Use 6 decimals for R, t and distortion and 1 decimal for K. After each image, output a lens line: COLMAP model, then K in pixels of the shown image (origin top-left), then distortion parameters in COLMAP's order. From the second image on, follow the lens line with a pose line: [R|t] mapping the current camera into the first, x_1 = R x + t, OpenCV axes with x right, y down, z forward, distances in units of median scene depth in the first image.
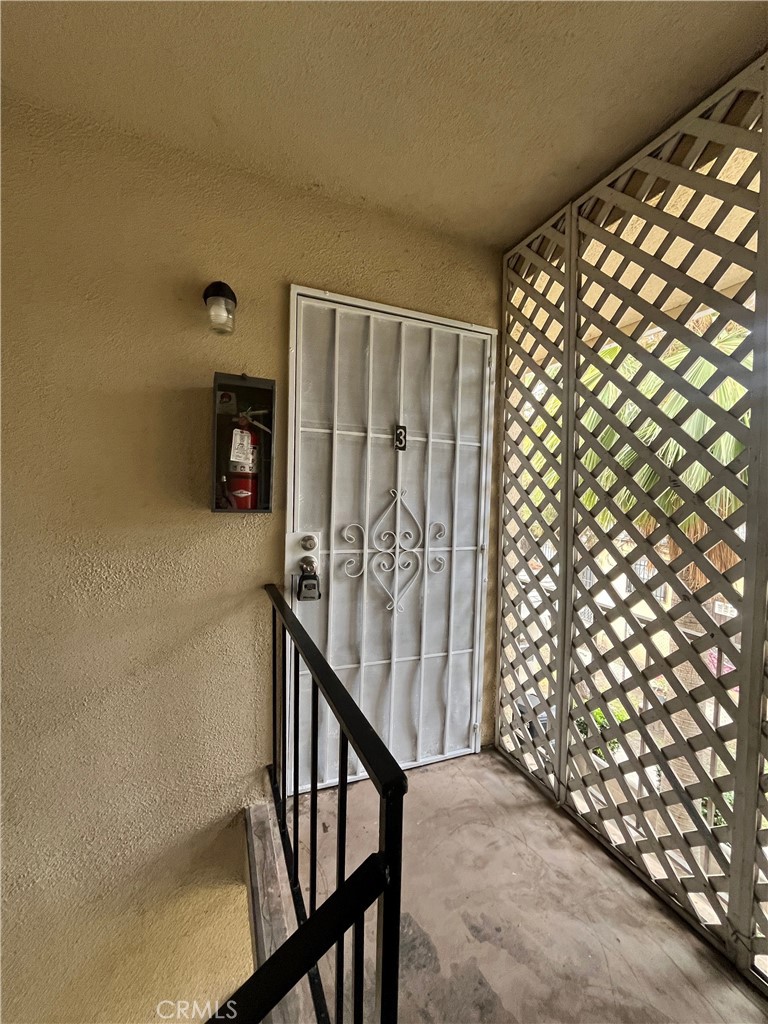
lens RADIAL K [[418.8, 0, 380.2], [0, 418.8, 511.1], [0, 0, 1]] dist [-0.001718, -0.000005]
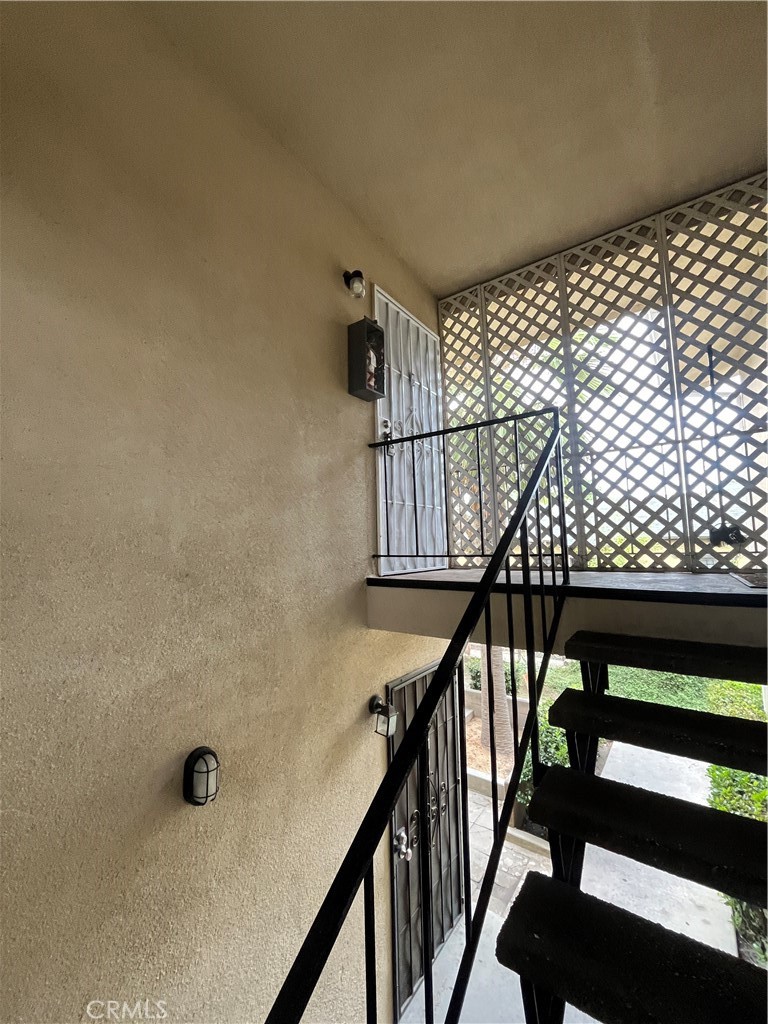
lens RADIAL K [[418.8, 0, 380.2], [0, 418.8, 511.1], [0, 0, 1]] dist [-0.001718, -0.000005]
pose [[0.851526, -0.008134, 0.524250, -1.114880], [0.073341, 0.991897, -0.103737, 0.615944], [-0.519158, 0.126784, 0.845222, -0.425903]]
